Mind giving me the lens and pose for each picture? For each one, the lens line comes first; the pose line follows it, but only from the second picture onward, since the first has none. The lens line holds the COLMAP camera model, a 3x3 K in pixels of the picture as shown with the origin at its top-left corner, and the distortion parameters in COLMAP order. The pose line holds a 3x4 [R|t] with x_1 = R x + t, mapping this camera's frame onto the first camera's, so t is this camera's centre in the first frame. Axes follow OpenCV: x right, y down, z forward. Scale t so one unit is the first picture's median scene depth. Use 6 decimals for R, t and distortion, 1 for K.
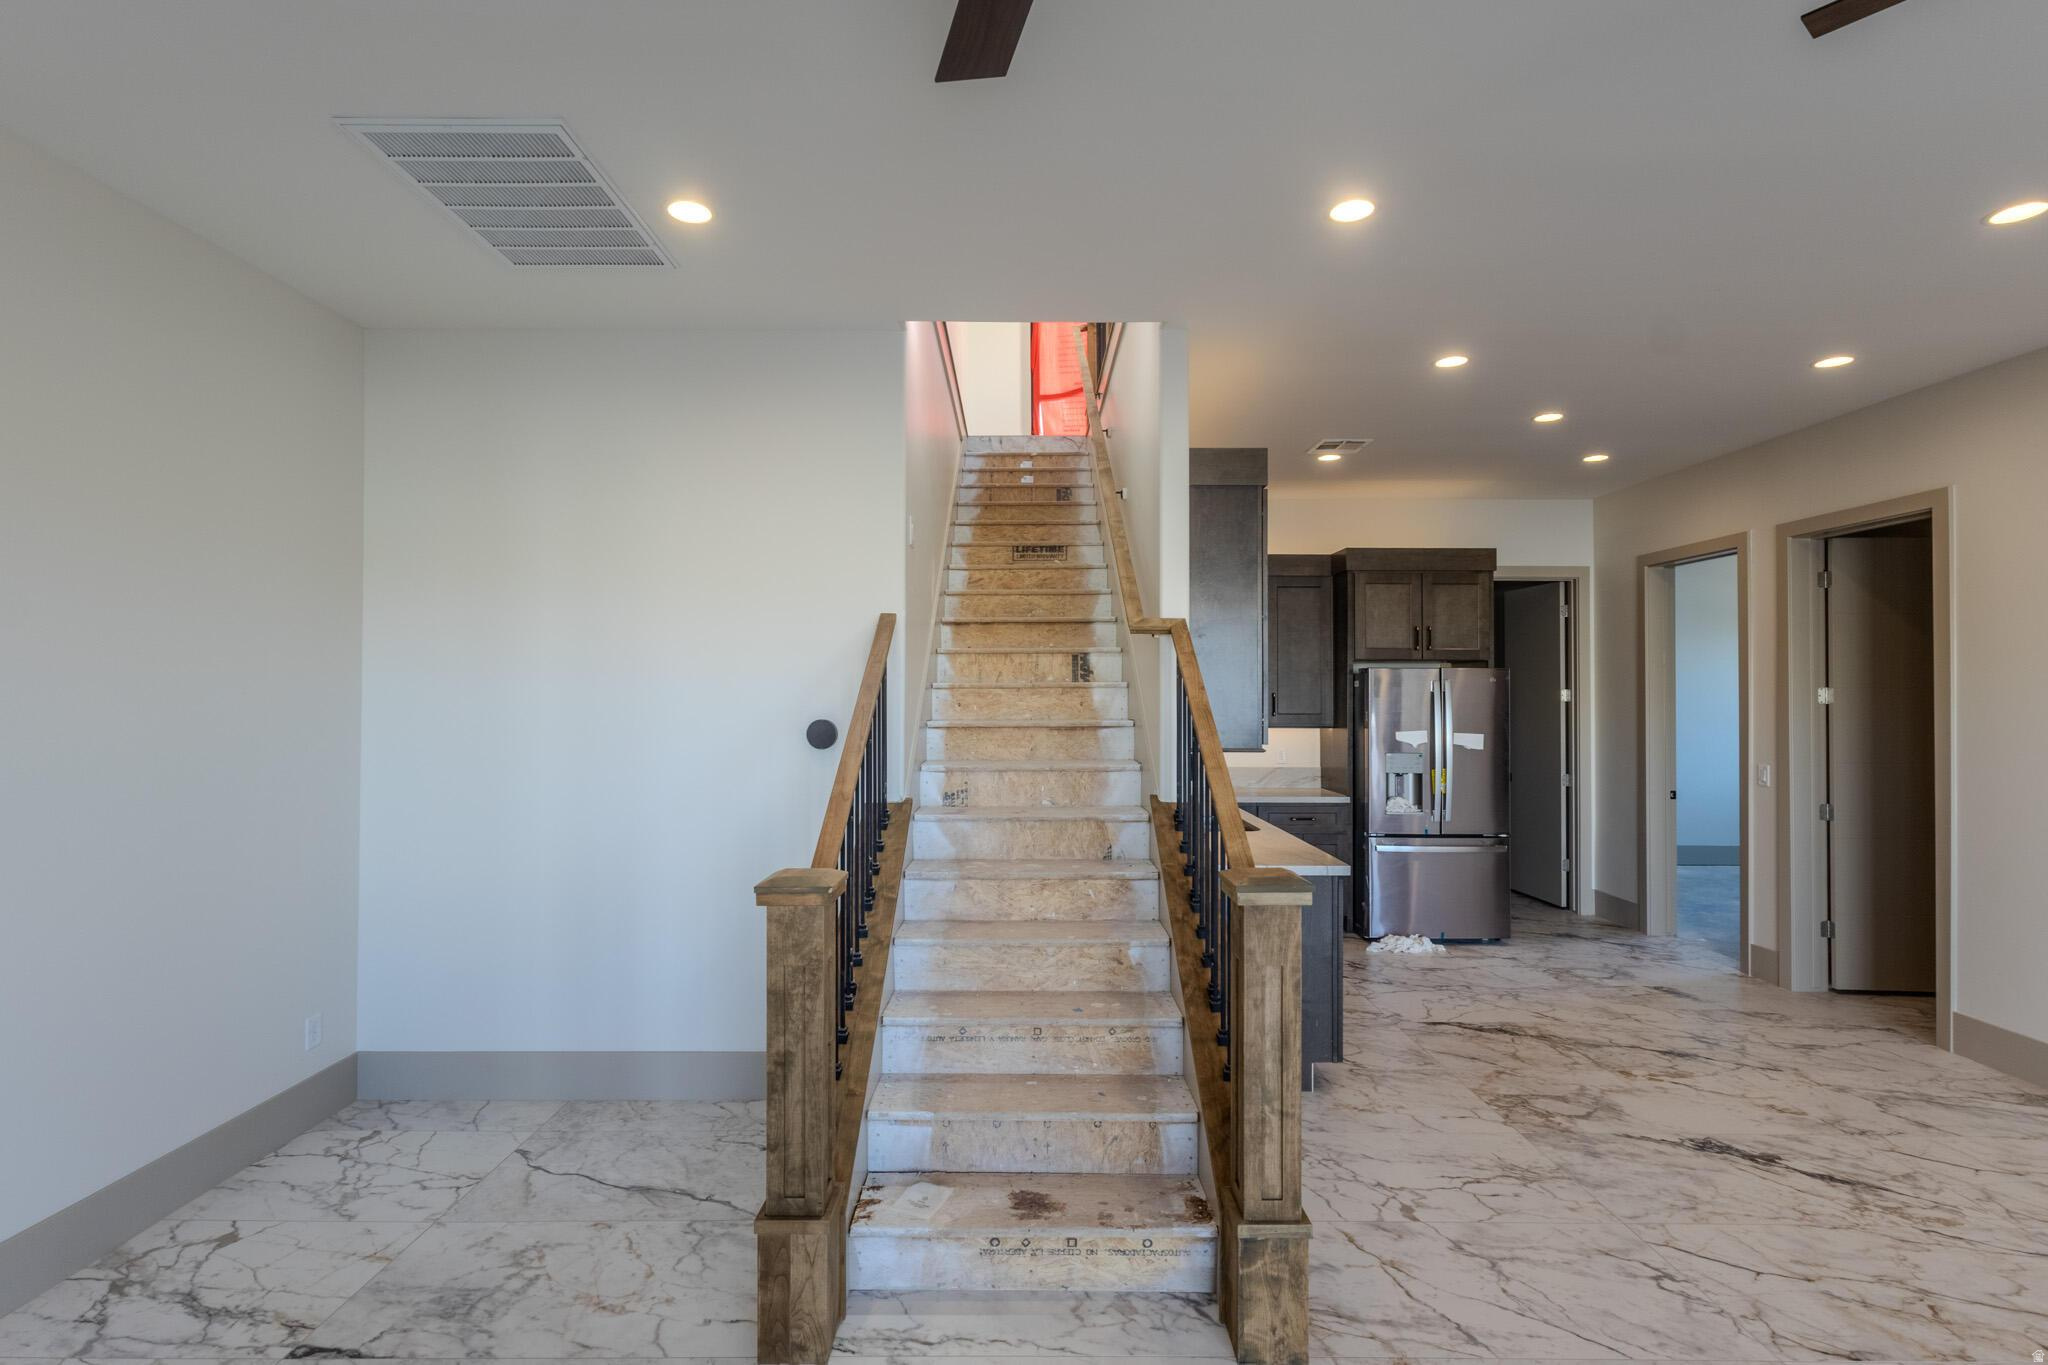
lens RADIAL K [[963.4, 0, 1027.5], [0, 963.4, 679.5], [0, 0, 1]] dist [0.004391, 0.000742]
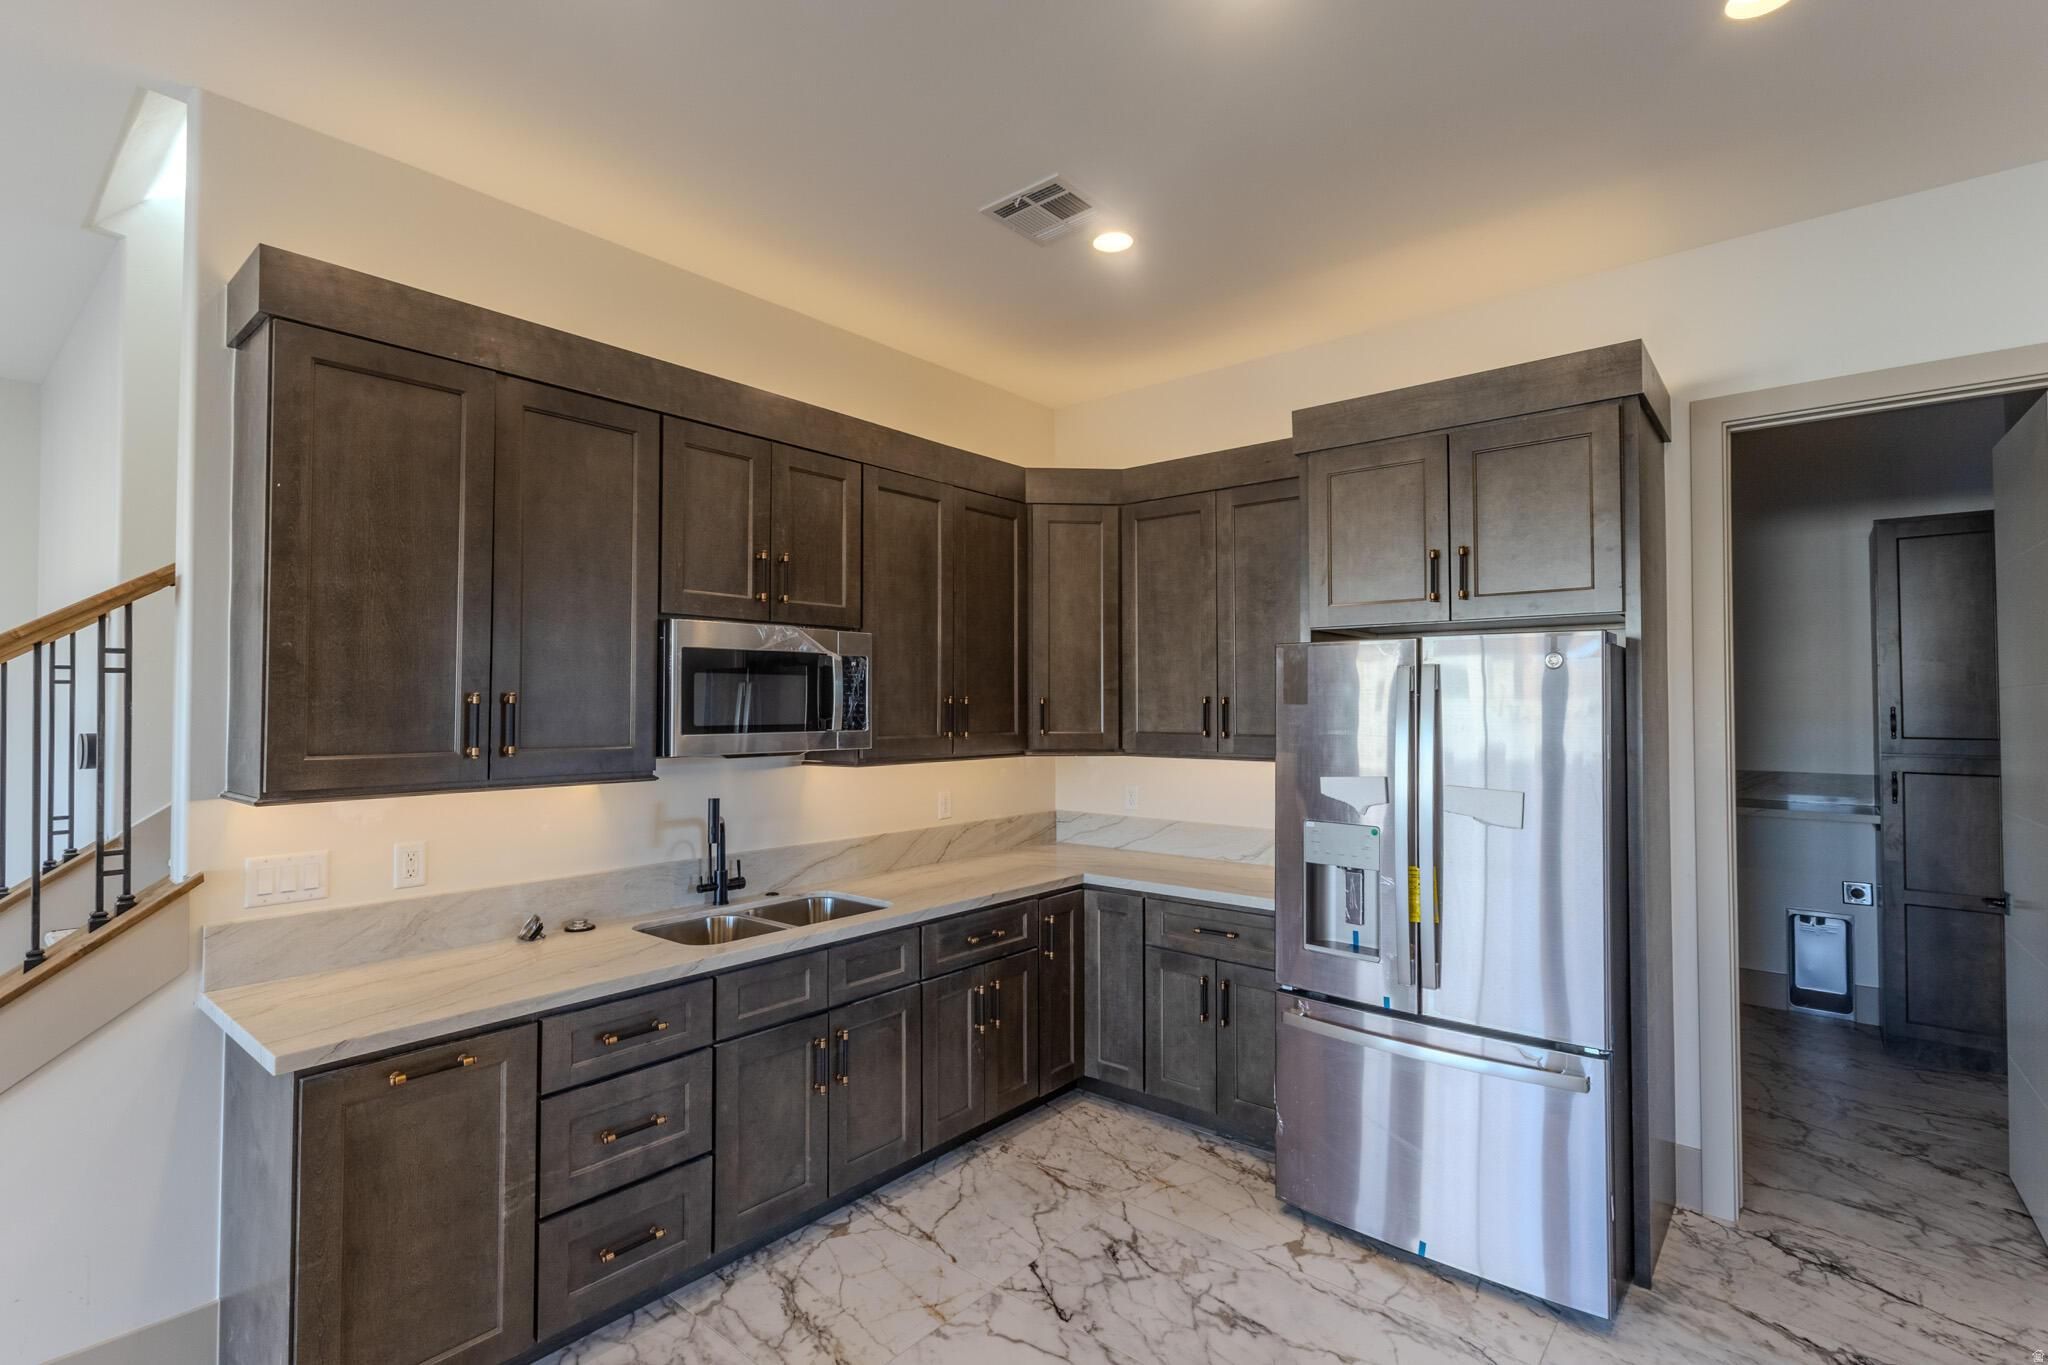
lens RADIAL K [[963.4, 0, 1027.5], [0, 963.4, 679.5], [0, 0, 1]] dist [0.004391, 0.000742]
pose [[0.761047, -0.019189, -0.648413, 0.707496], [0.012303, 0.999810, -0.015148, 0.014333], [0.648580, 0.003551, 0.761138, 0.666887]]
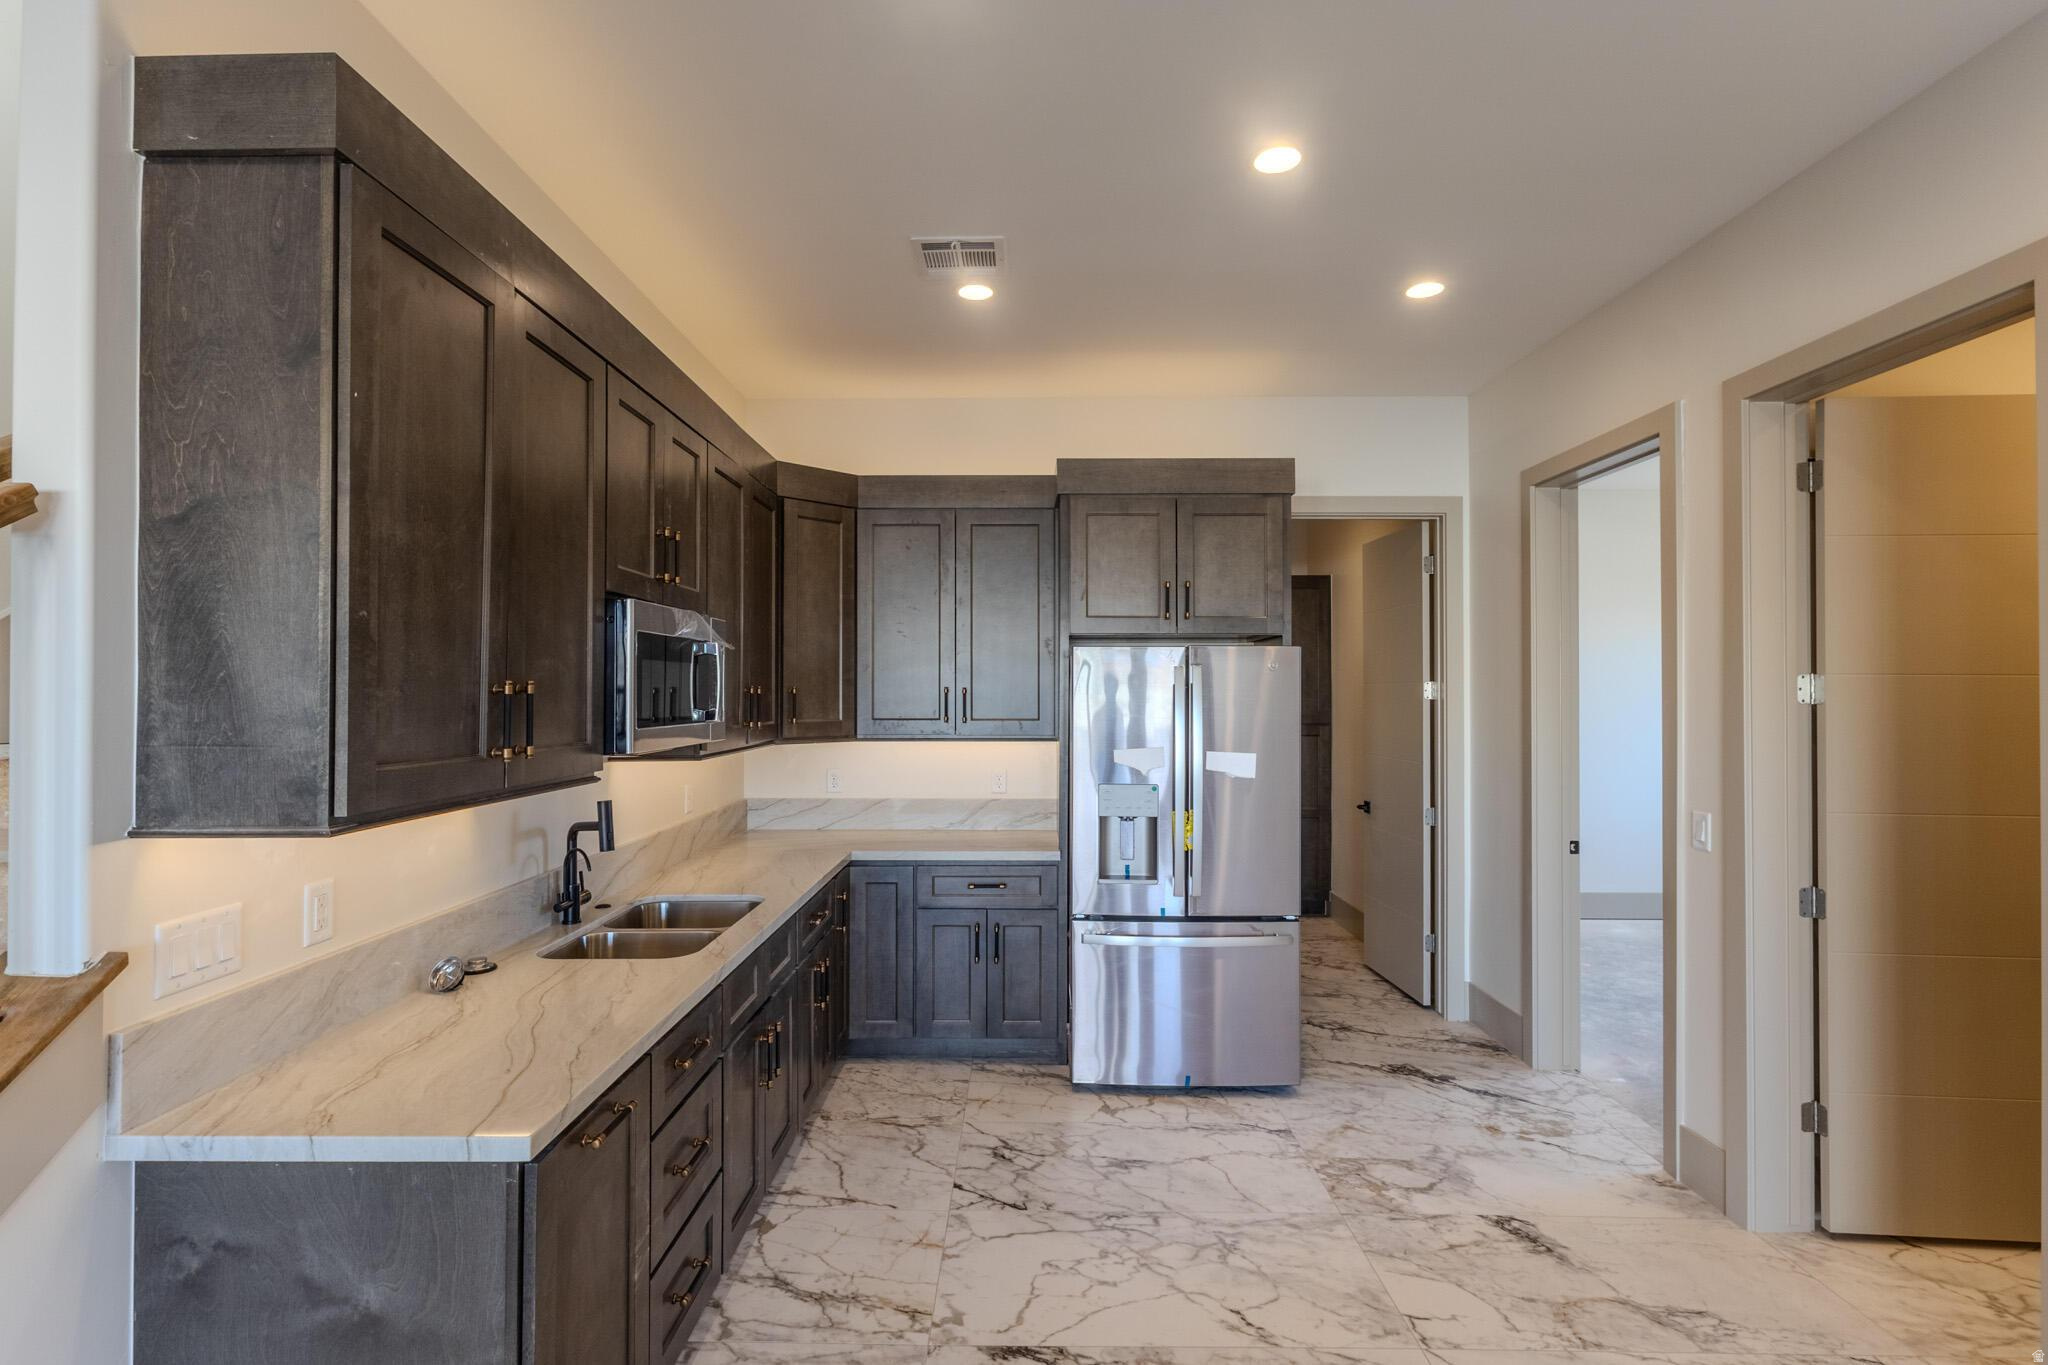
lens RADIAL K [[943.4, 0, 1025.7], [0, 943.4, 679.8], [0, 0, 1]] dist [-0.002125, 0.000061]
pose [[0.999854, -0.002688, -0.016903, 0.410157], [0.002733, 0.999993, 0.002632, 0.009503], [0.016896, -0.002678, 0.999854, 0.482638]]
